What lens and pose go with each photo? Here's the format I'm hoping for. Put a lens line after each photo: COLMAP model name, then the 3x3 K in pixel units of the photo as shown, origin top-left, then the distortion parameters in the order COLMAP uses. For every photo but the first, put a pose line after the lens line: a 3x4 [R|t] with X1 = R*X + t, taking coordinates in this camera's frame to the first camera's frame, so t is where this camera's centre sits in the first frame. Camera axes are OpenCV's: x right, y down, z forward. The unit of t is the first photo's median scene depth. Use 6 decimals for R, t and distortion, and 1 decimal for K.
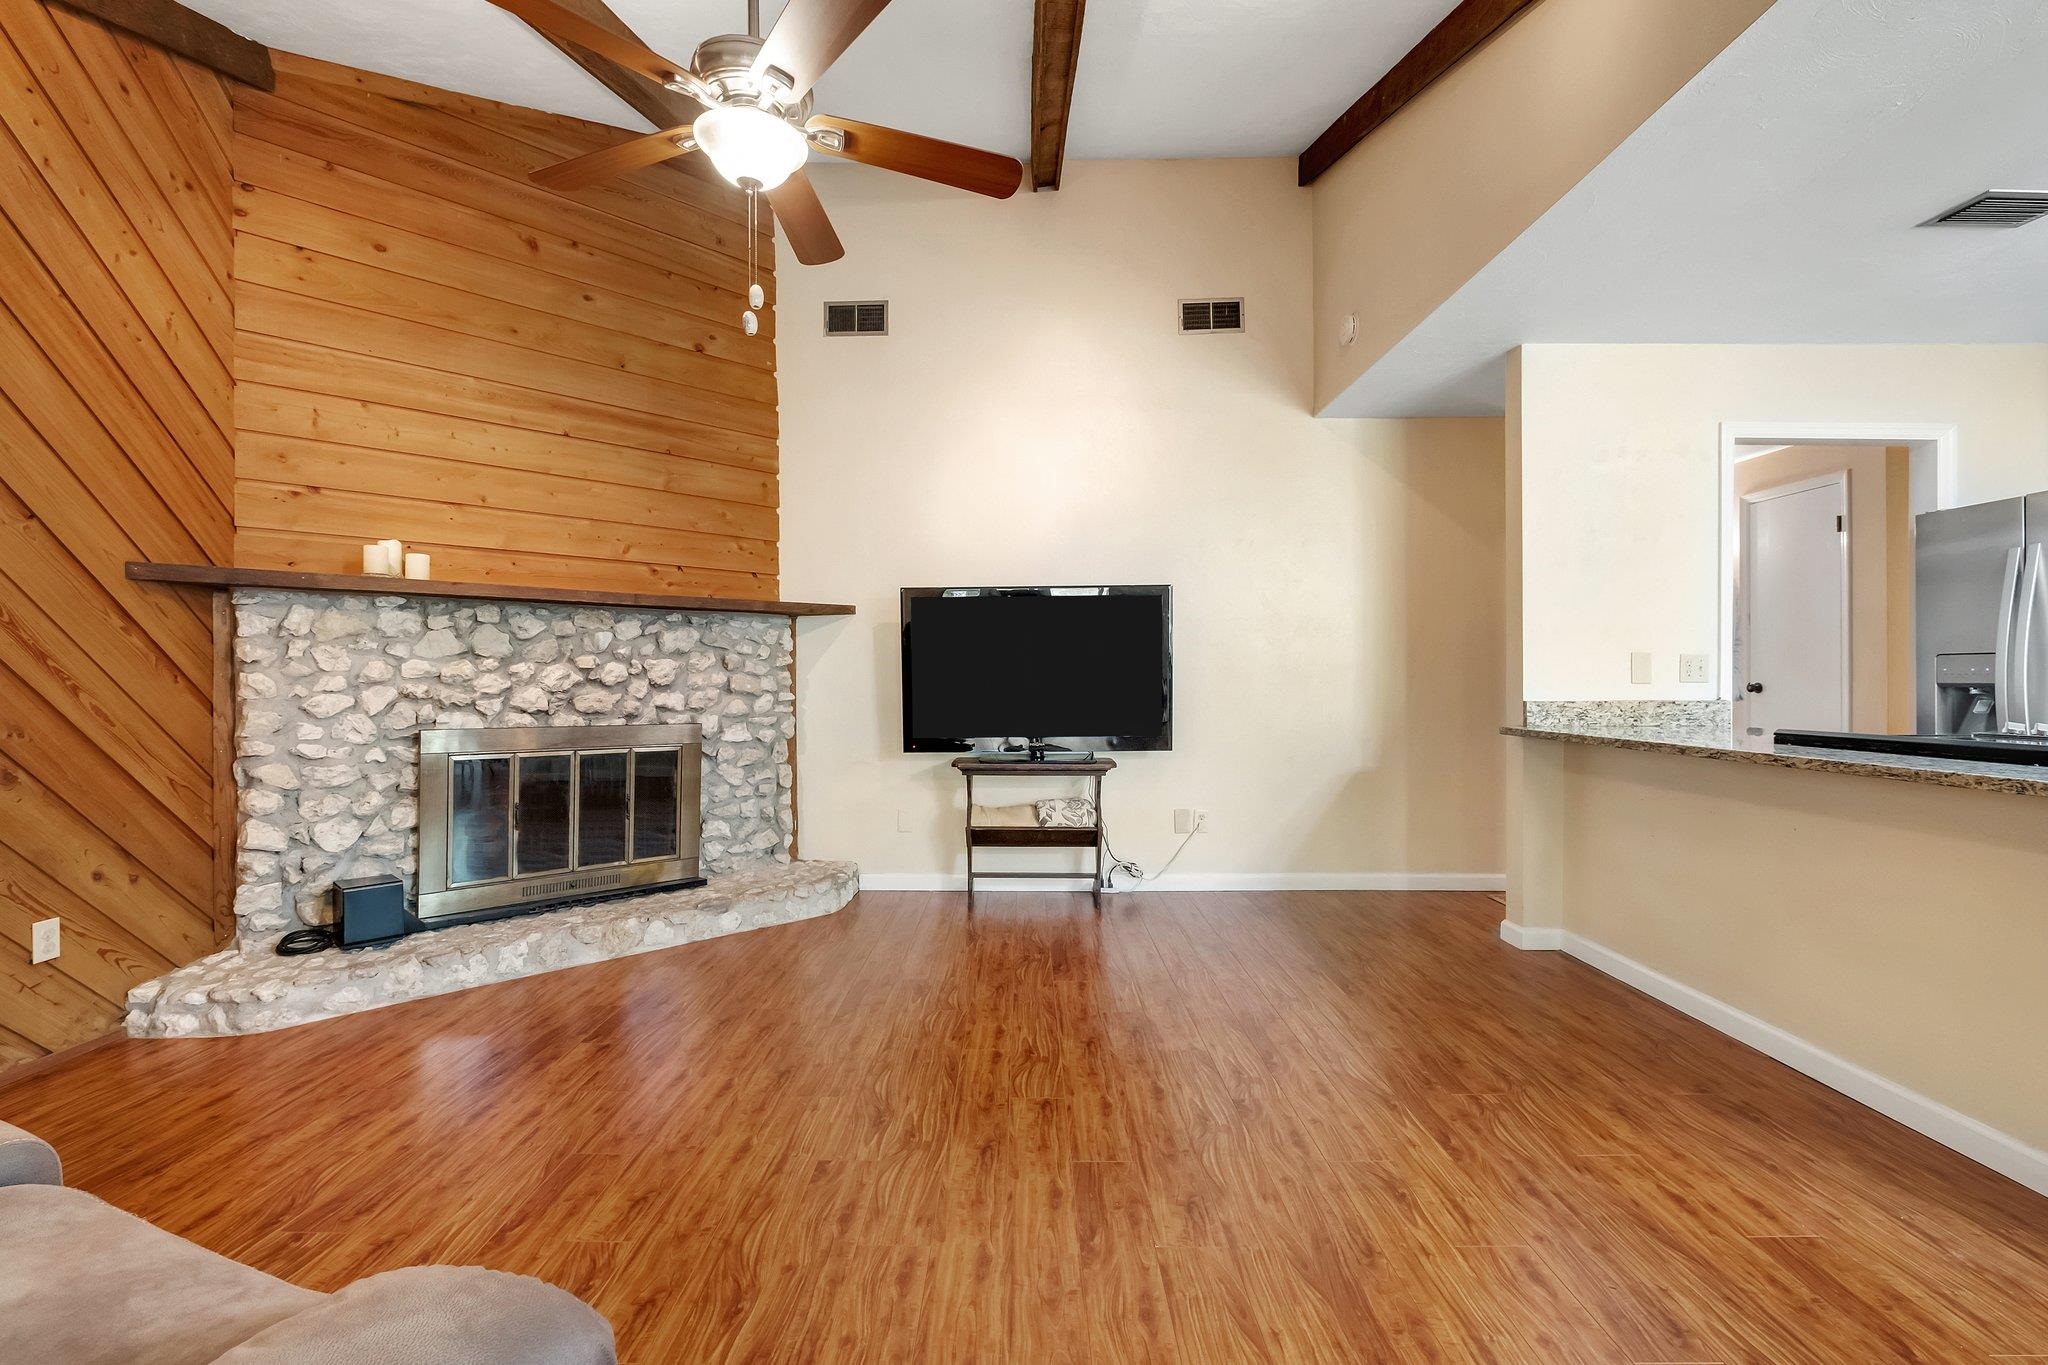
lens RADIAL K [[894.8, 0, 1016.5], [0, 894.8, 680.3], [0, 0, 1]] dist [-0.006485, -0.000212]
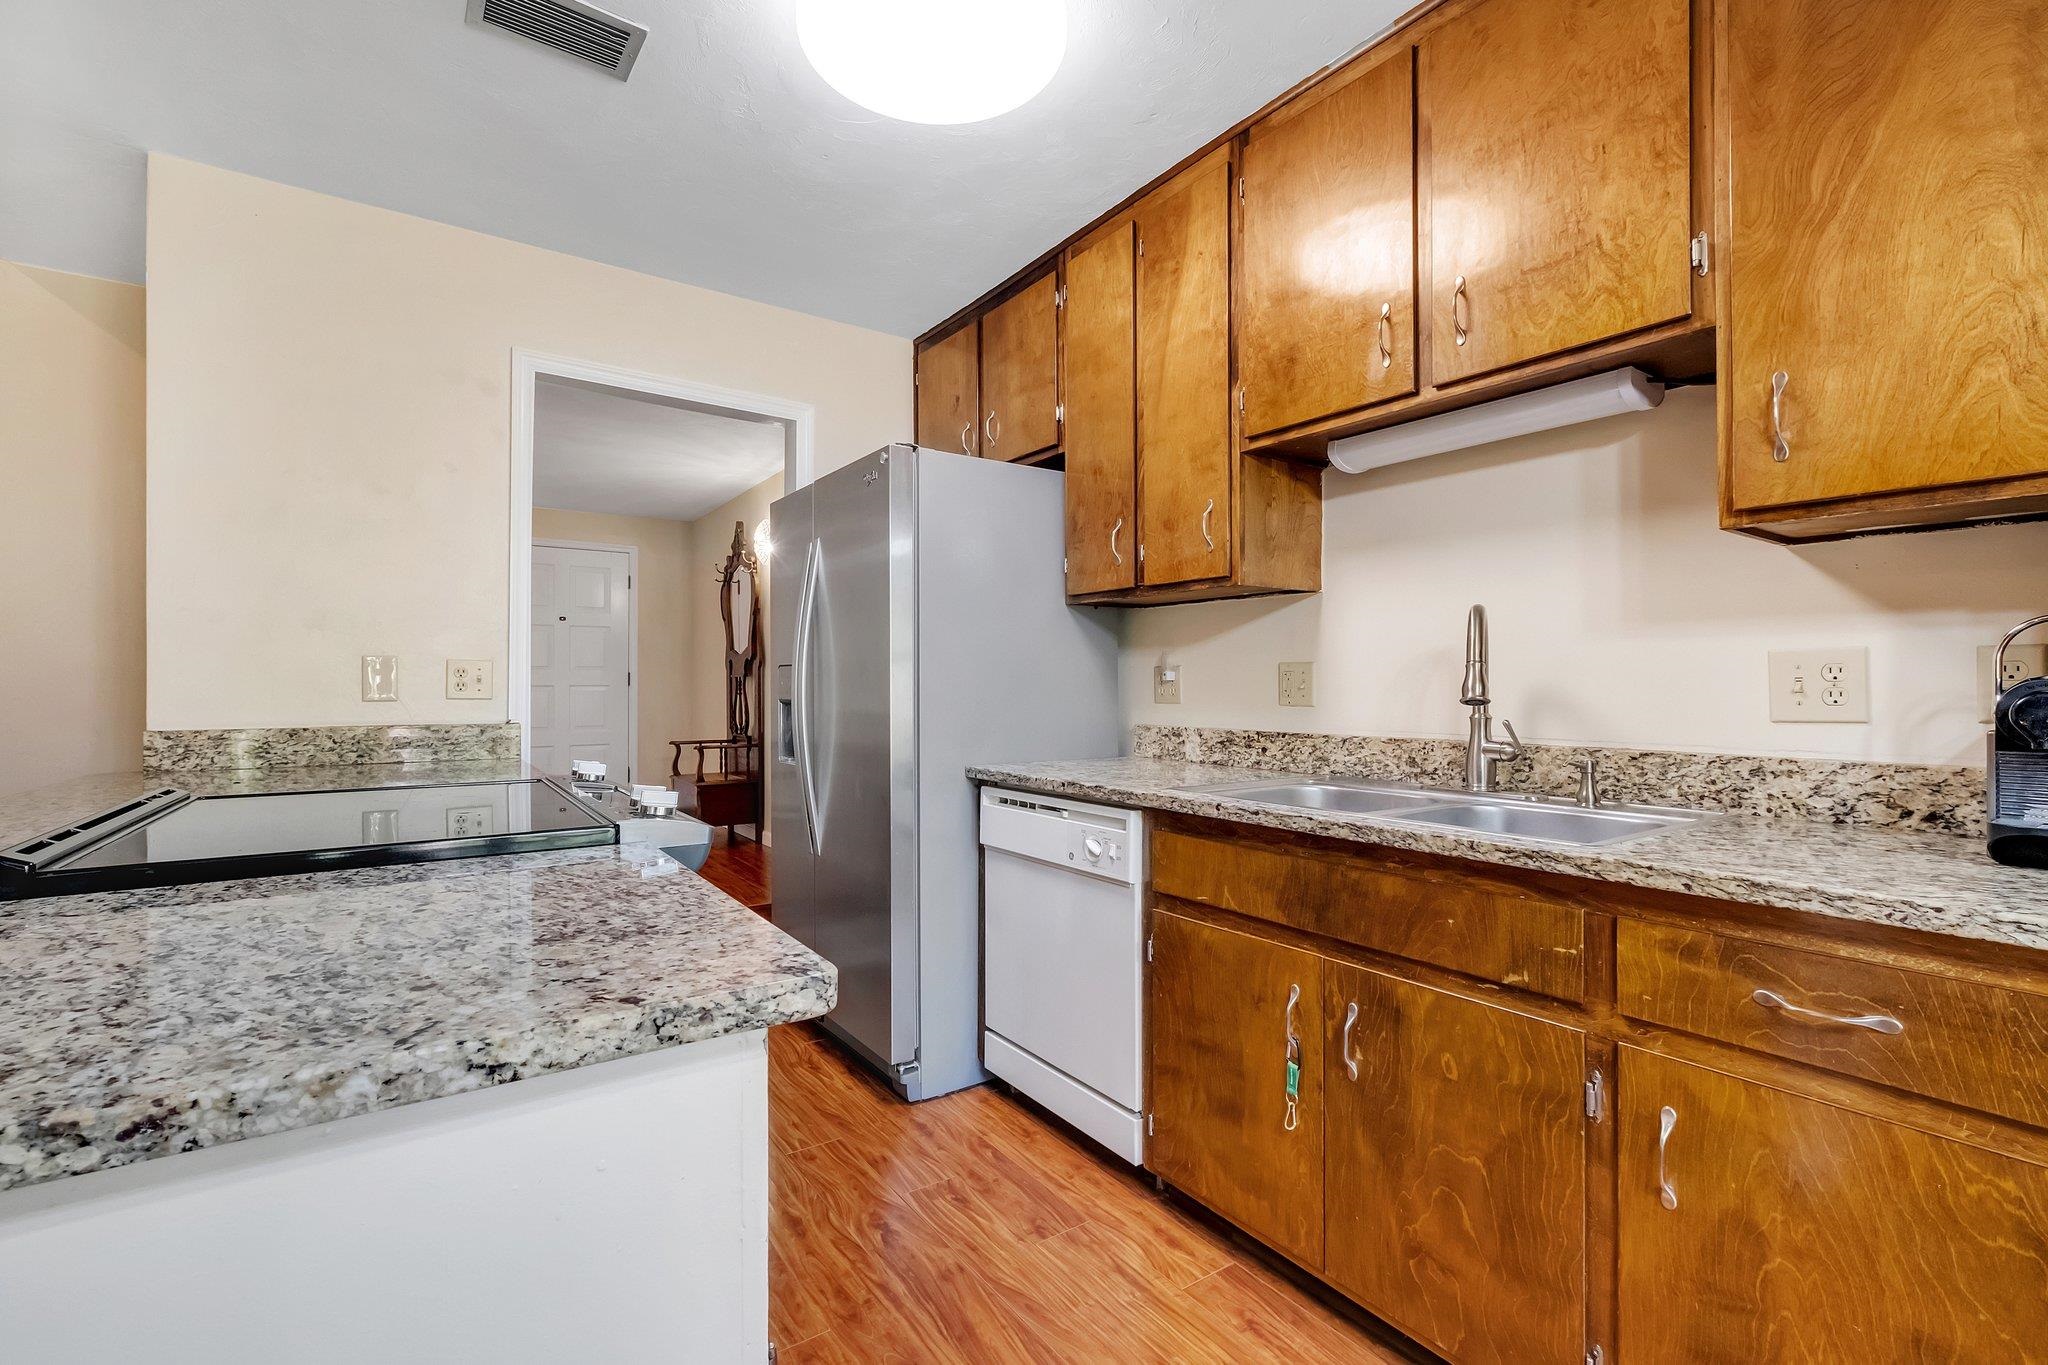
lens RADIAL K [[894.8, 0, 1035.0], [0, 894.8, 684.8], [0, 0, 1]] dist [-0.006485, -0.000212]
pose [[0.821492, 0.004882, 0.570199, 0.767680], [-0.002863, 0.999986, -0.004438, -0.007252], [-0.570213, 0.002014, 0.821495, 0.157471]]
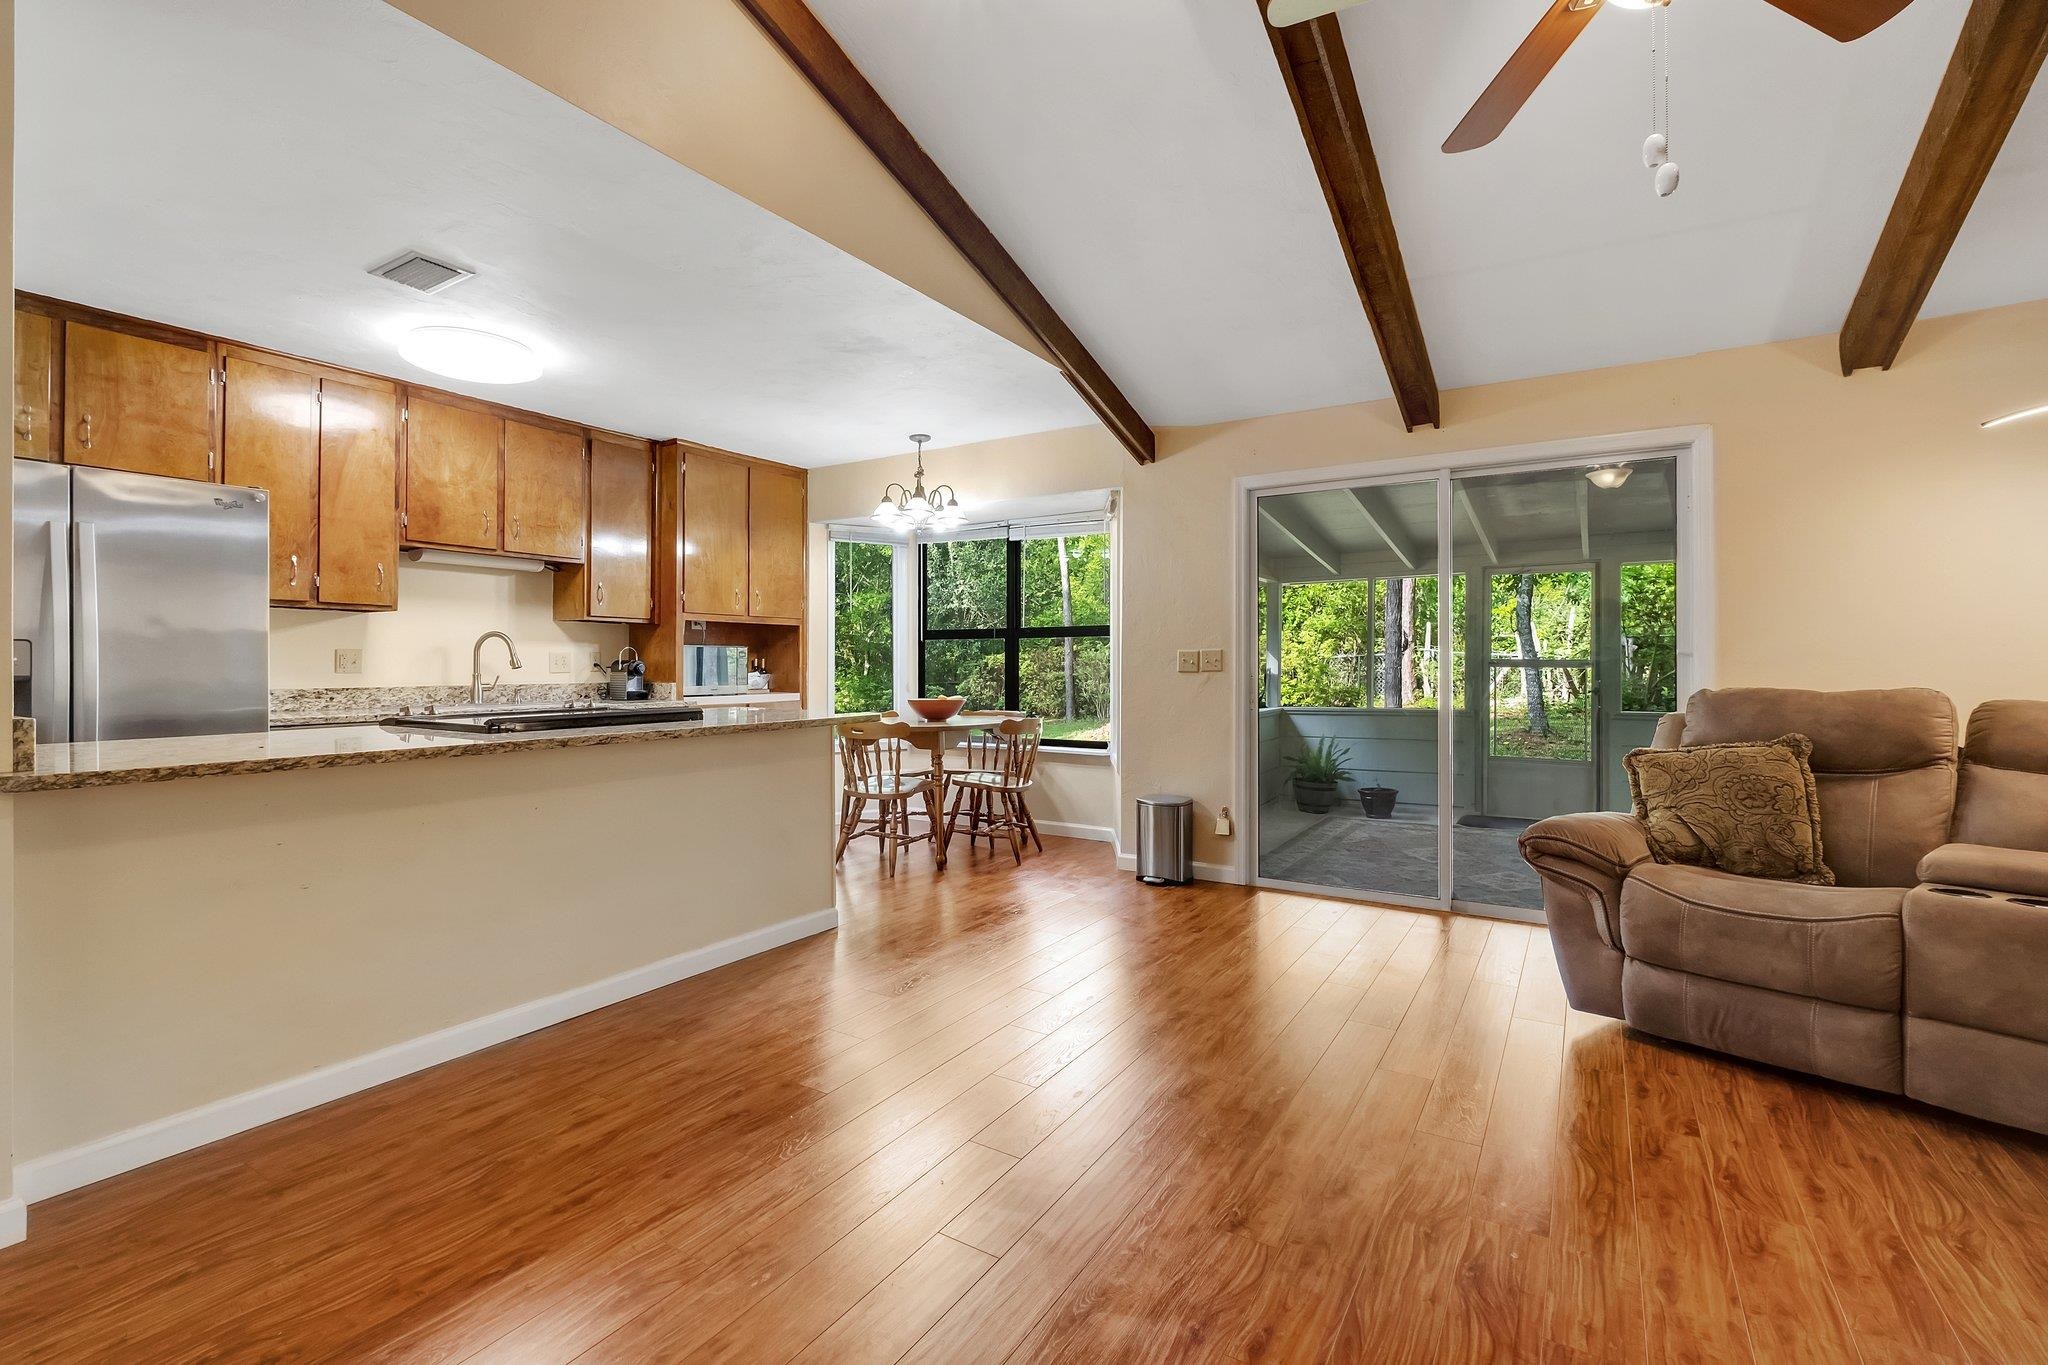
lens RADIAL K [[894.8, 0, 1022.5], [0, 894.8, 667.9], [0, 0, 1]] dist [-0.006485, -0.000212]
pose [[-0.850195, 0.000493, 0.526468, -0.144450], [0.002877, 0.999989, 0.003711, -0.003890], [-0.526460, 0.004670, -0.850187, 1.181628]]
